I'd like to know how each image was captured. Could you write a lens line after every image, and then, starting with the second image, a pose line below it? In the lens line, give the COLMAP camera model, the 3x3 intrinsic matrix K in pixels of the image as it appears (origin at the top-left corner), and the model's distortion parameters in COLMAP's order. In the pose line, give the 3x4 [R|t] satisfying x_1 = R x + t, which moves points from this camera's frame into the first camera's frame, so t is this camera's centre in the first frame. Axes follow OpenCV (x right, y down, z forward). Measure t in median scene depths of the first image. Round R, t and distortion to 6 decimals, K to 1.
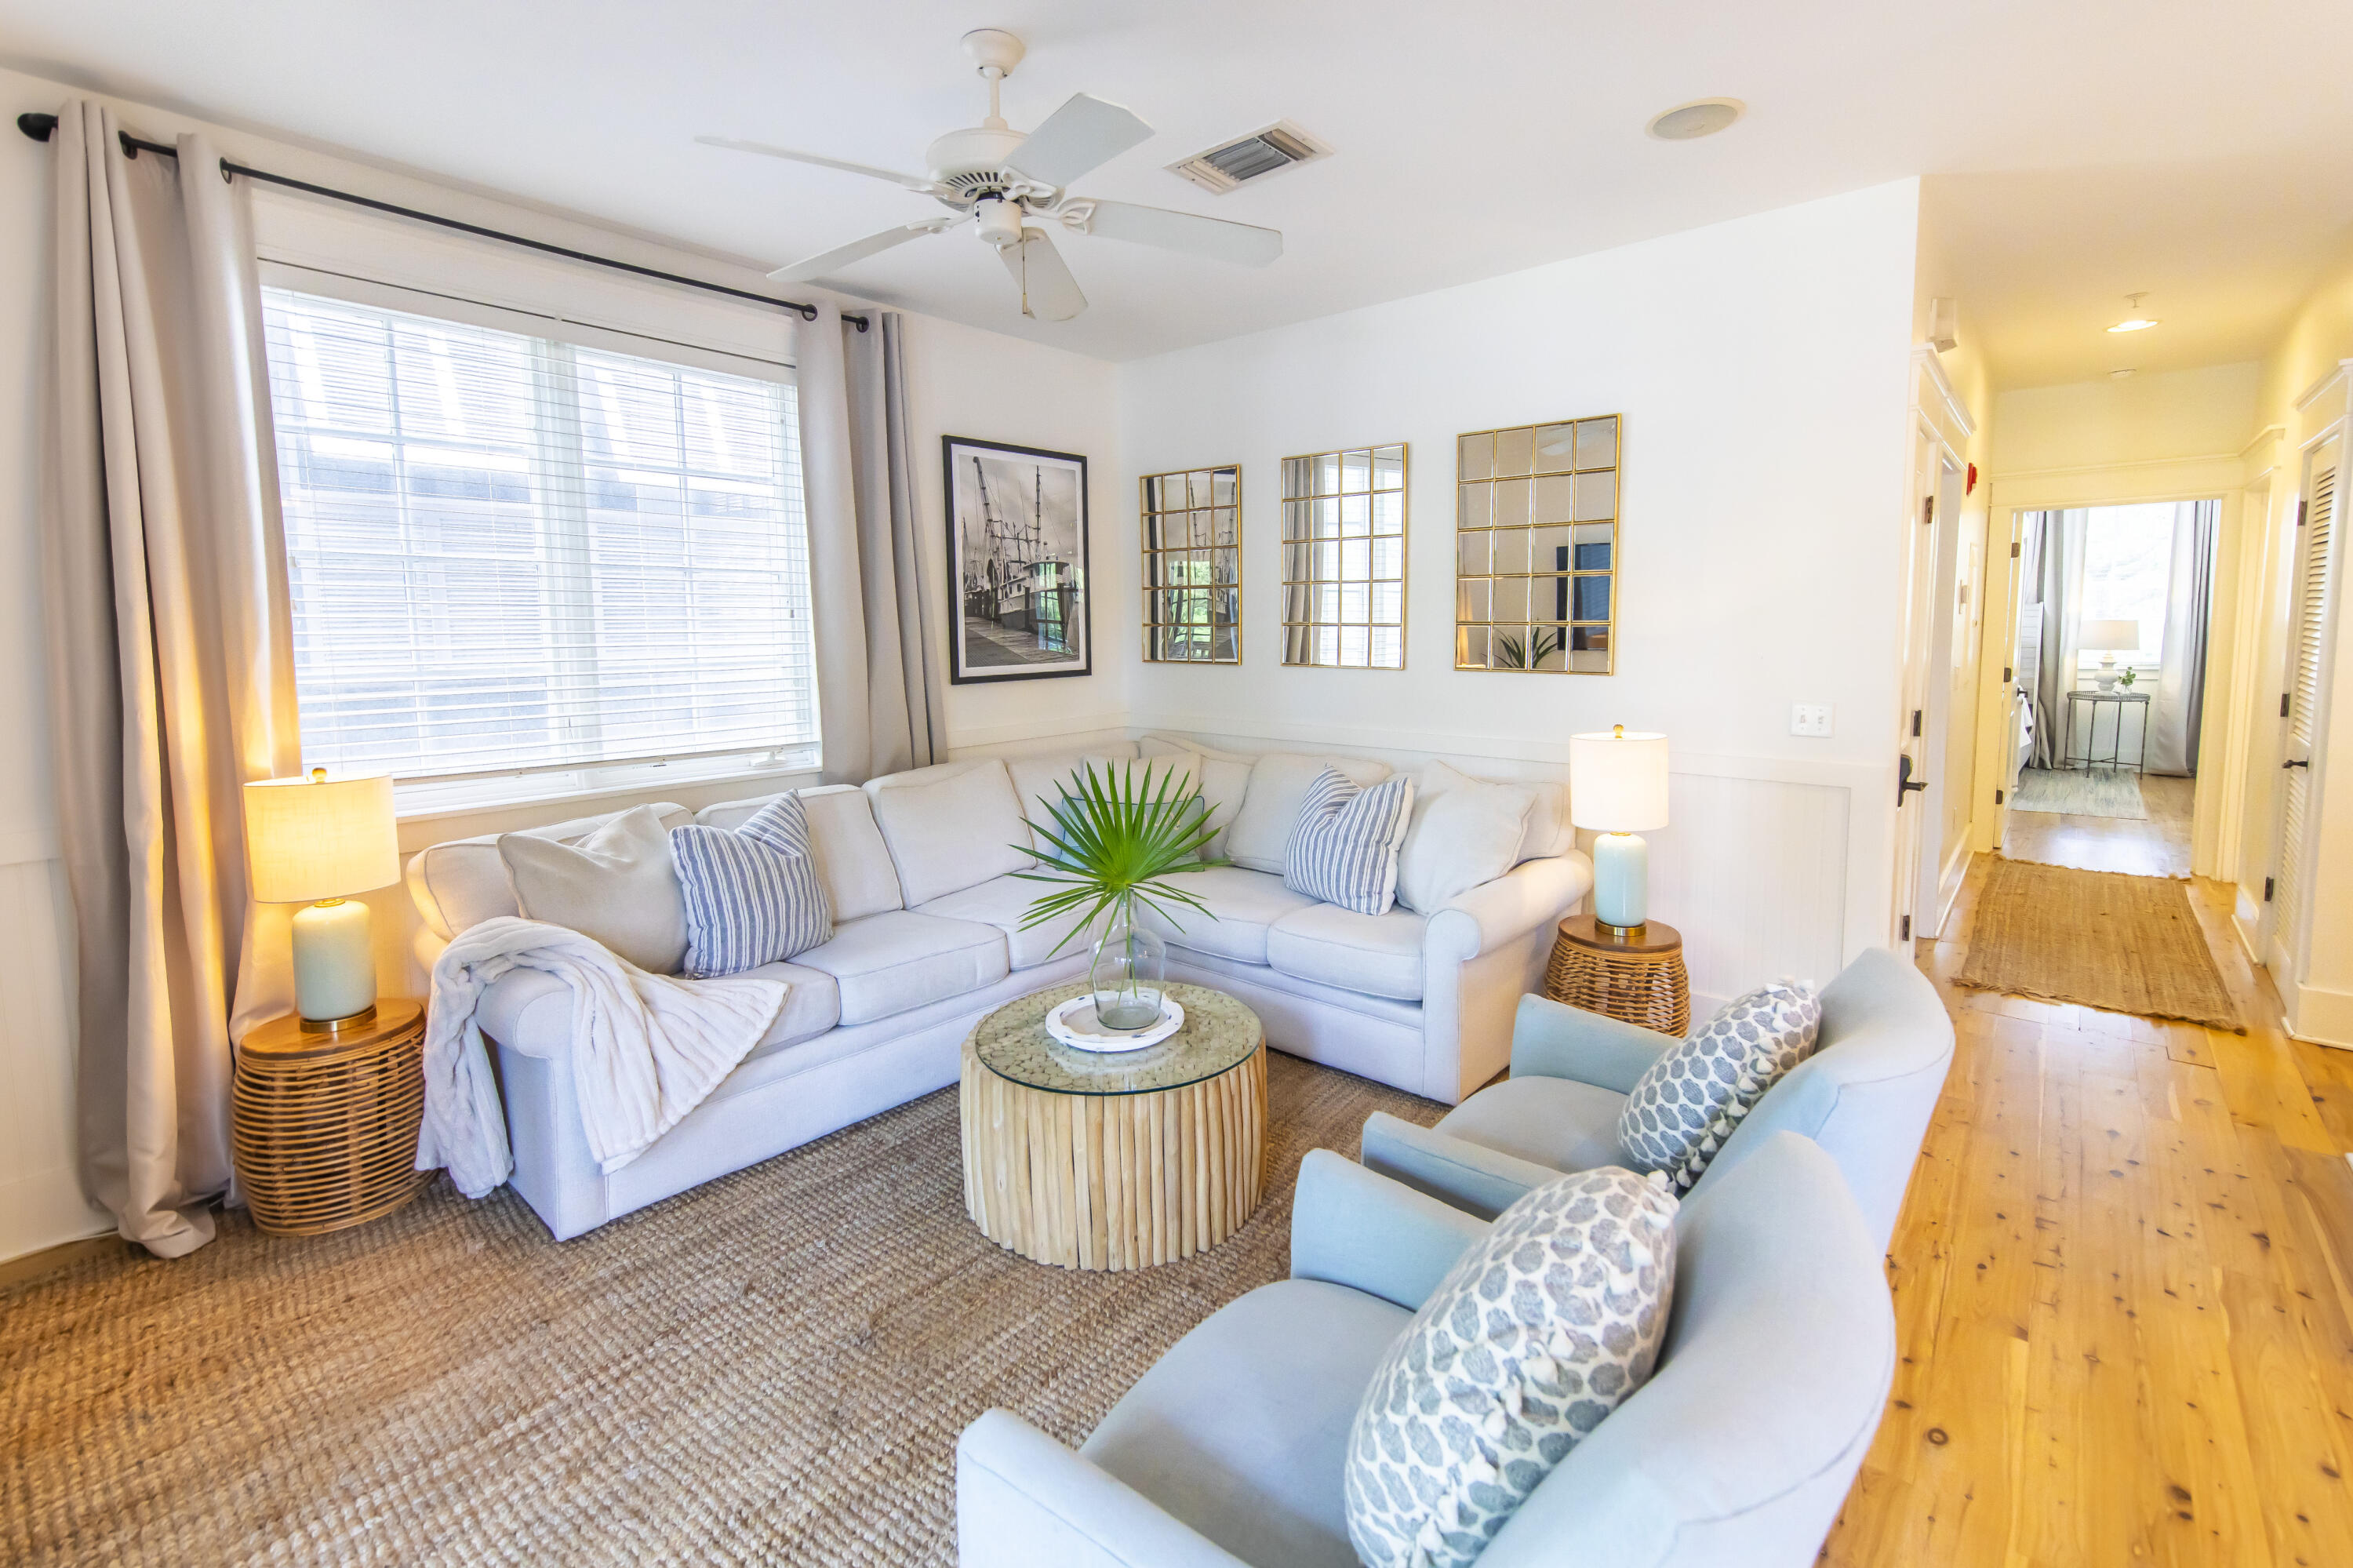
lens RADIAL K [[1044.9, 0, 1184.0], [0, 1044.9, 718.7], [0, 0, 1]] dist [0.002770, 0.000727]
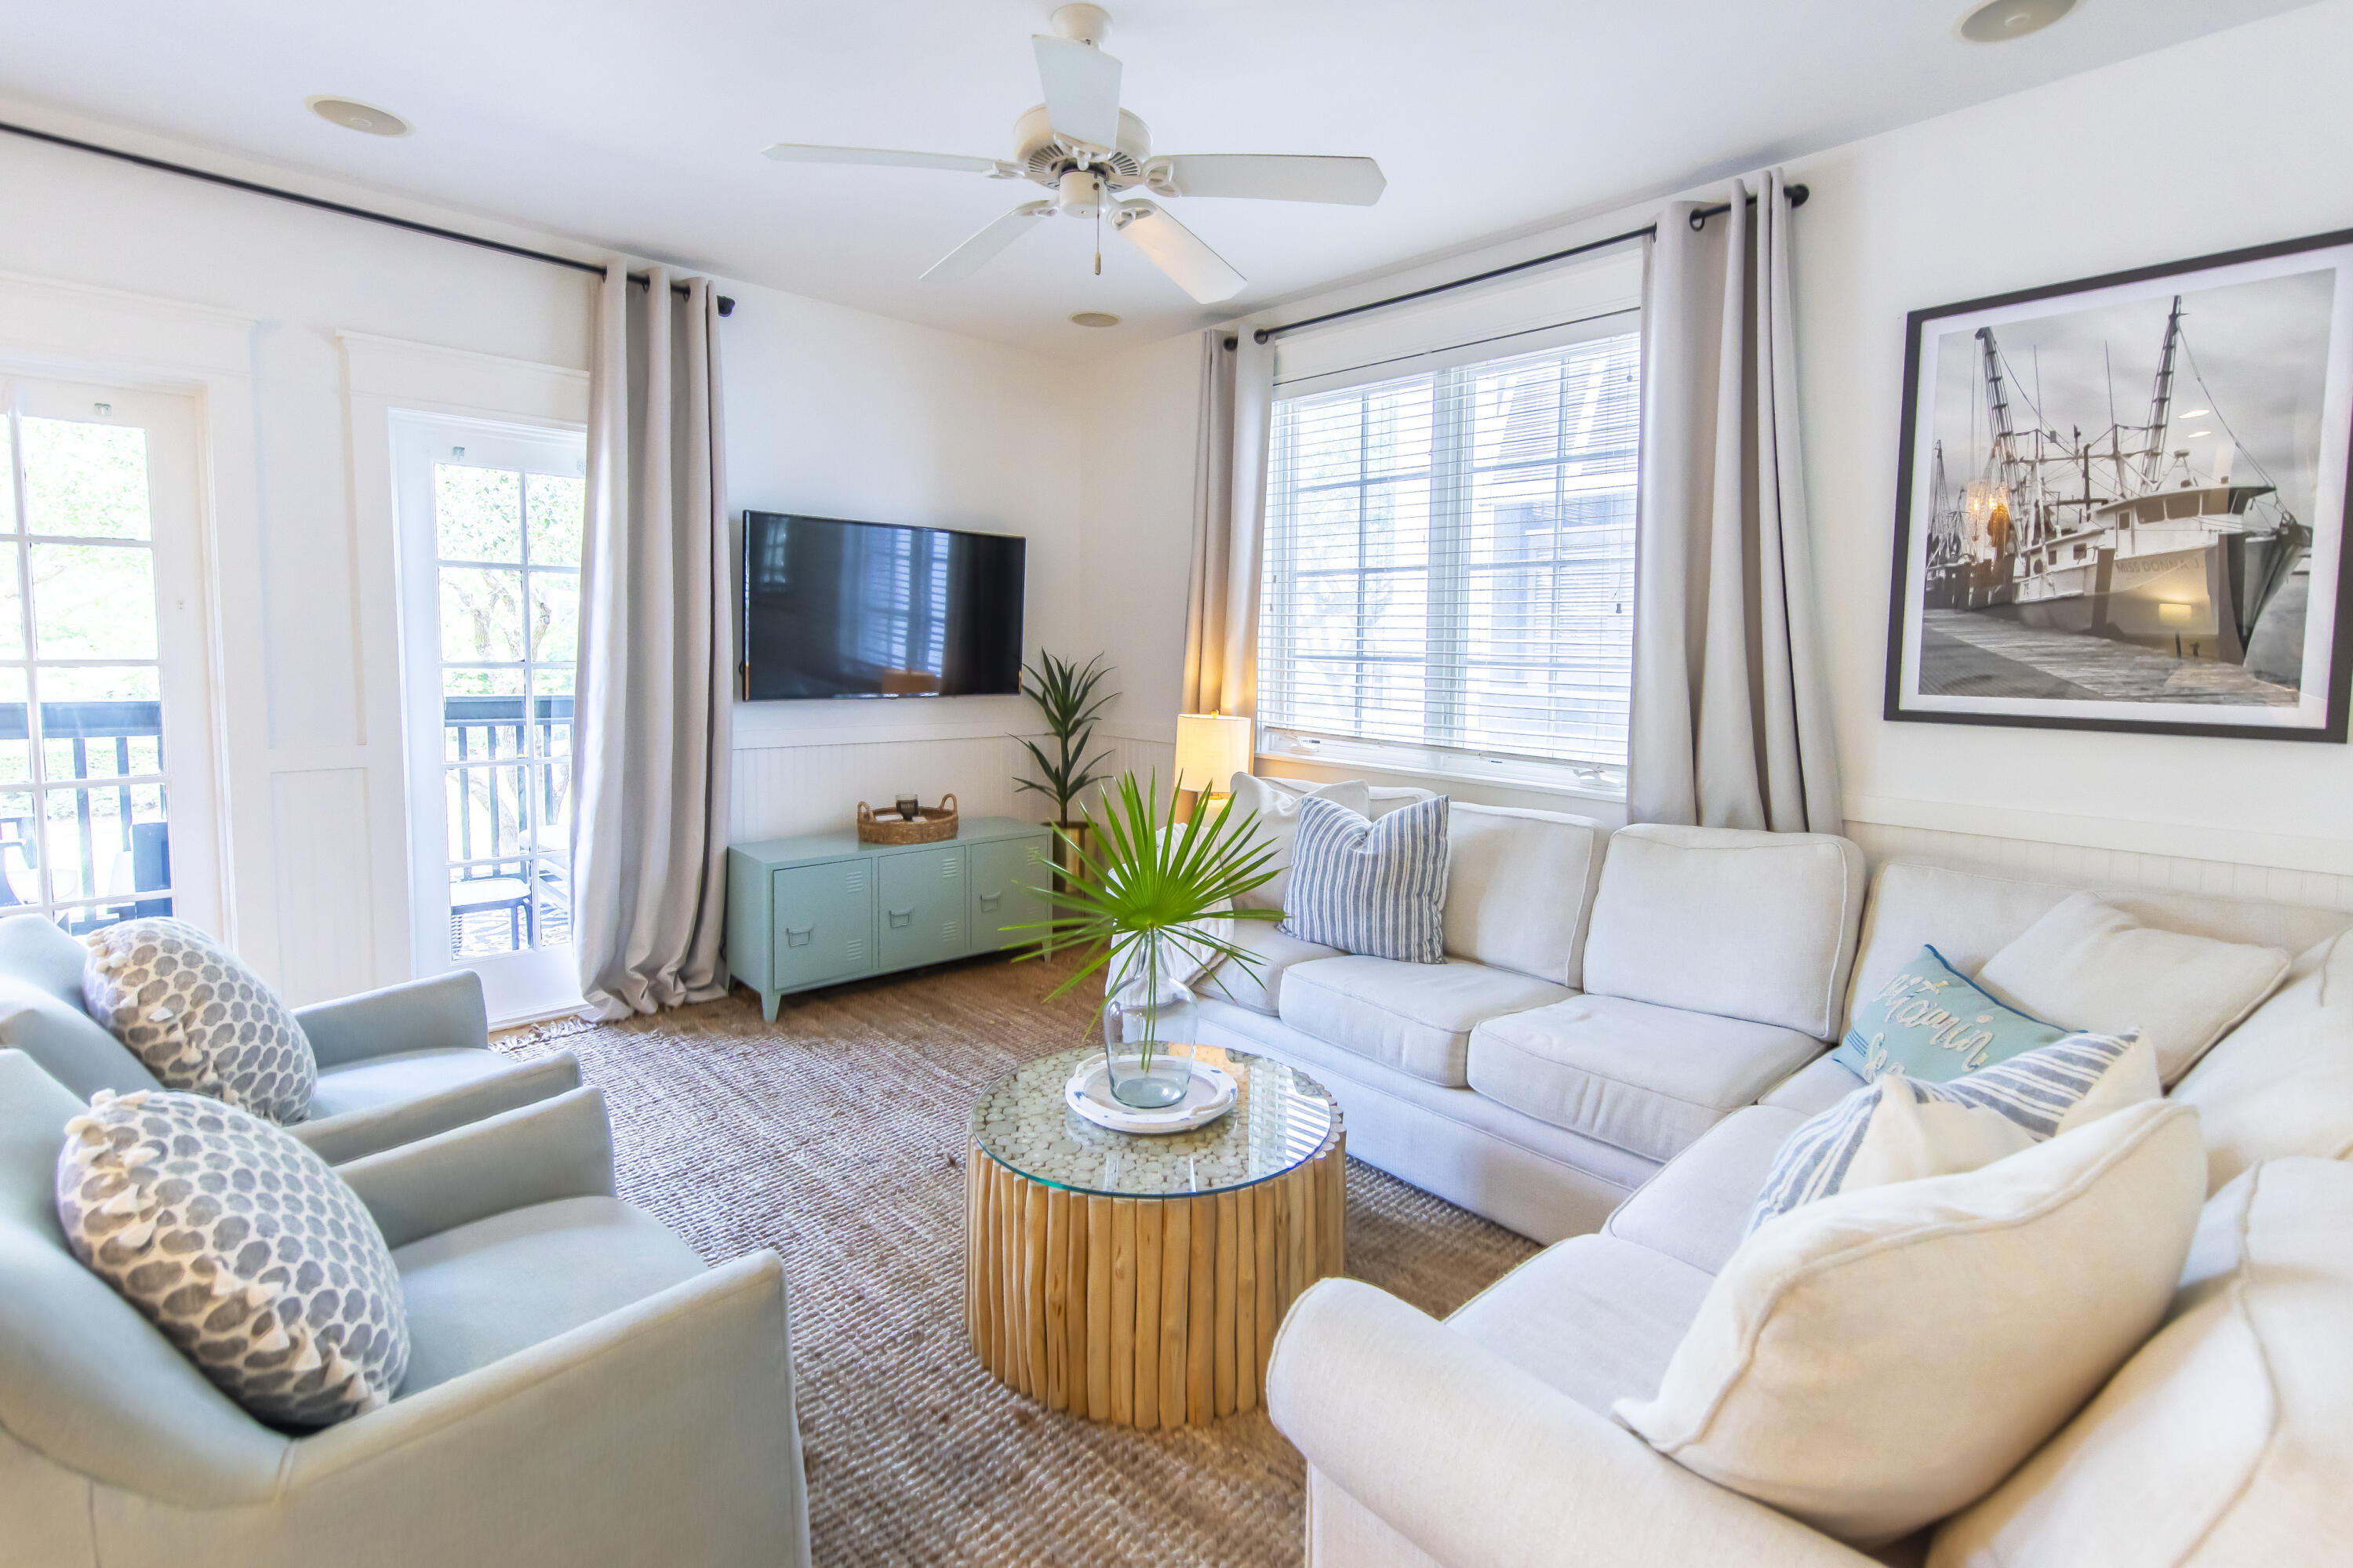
lens RADIAL K [[1069.4, 0, 1289.4], [0, 1069.4, 715.1], [0, 0, 1]] dist [0.003501, 0.000556]
pose [[-0.072647, 0.068765, -0.994984, 0.490284], [-0.108423, 0.991163, 0.076417, -0.052543], [0.991447, 0.113430, -0.064549, 0.797179]]
